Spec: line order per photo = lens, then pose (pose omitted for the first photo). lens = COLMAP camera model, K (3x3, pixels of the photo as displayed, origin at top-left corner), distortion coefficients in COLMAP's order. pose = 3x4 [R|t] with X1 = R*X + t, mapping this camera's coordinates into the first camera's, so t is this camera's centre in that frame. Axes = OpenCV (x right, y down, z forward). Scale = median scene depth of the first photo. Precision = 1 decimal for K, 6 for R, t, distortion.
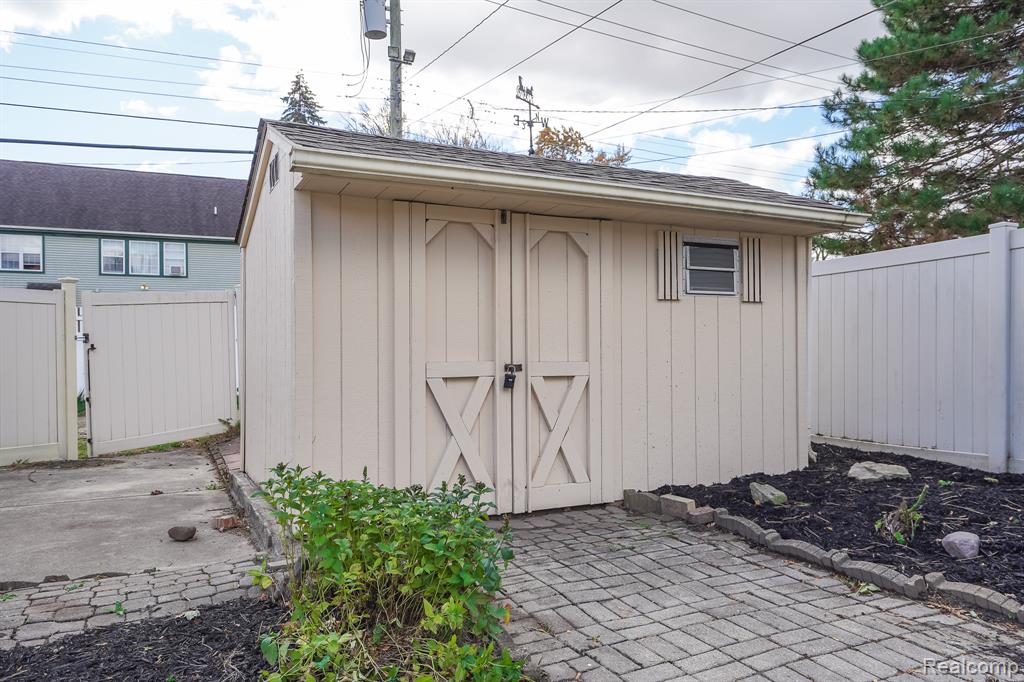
lens RADIAL K [[737.6, 0, 511.8], [0, 737.6, 345.4], [0, 0, 1]] dist [0.042540, -0.000309]
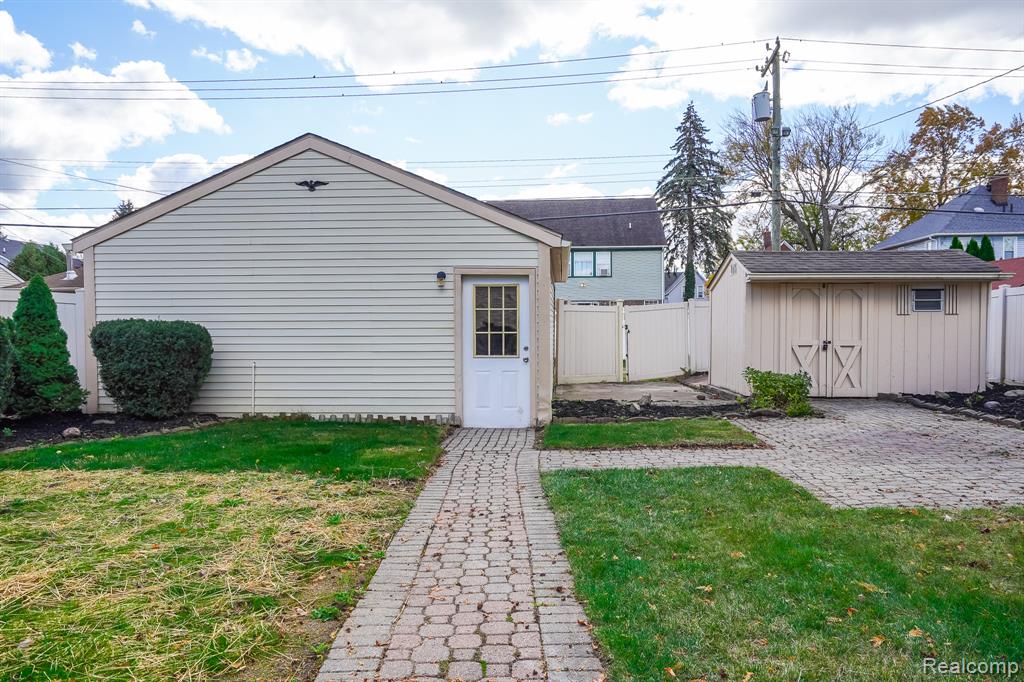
lens RADIAL K [[699.9, 0, 508.6], [0, 699.9, 349.6], [0, 0, 1]] dist [0.009863, -0.010198]
pose [[0.874468, 0.018681, -0.484723, 0.105689], [-0.000464, 0.999290, 0.037676, -0.017959], [0.485083, -0.032721, 0.873856, -0.836514]]
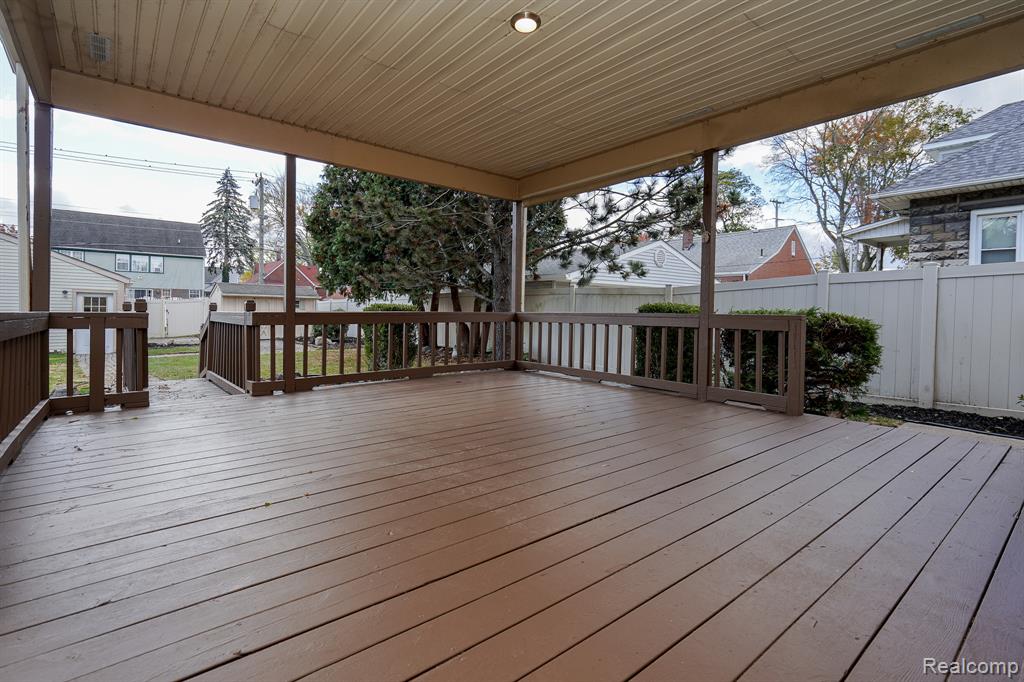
lens RADIAL K [[468.4, 0, 518.5], [0, 468.4, 301.4], [0, 0, 1]] dist [-0.006108, 0.002905]
pose [[0.959819, 0.025893, 0.279423, 0.560784], [-0.022961, 0.999642, -0.013762, -0.065719], [-0.279680, 0.006793, 0.960069, -1.929611]]
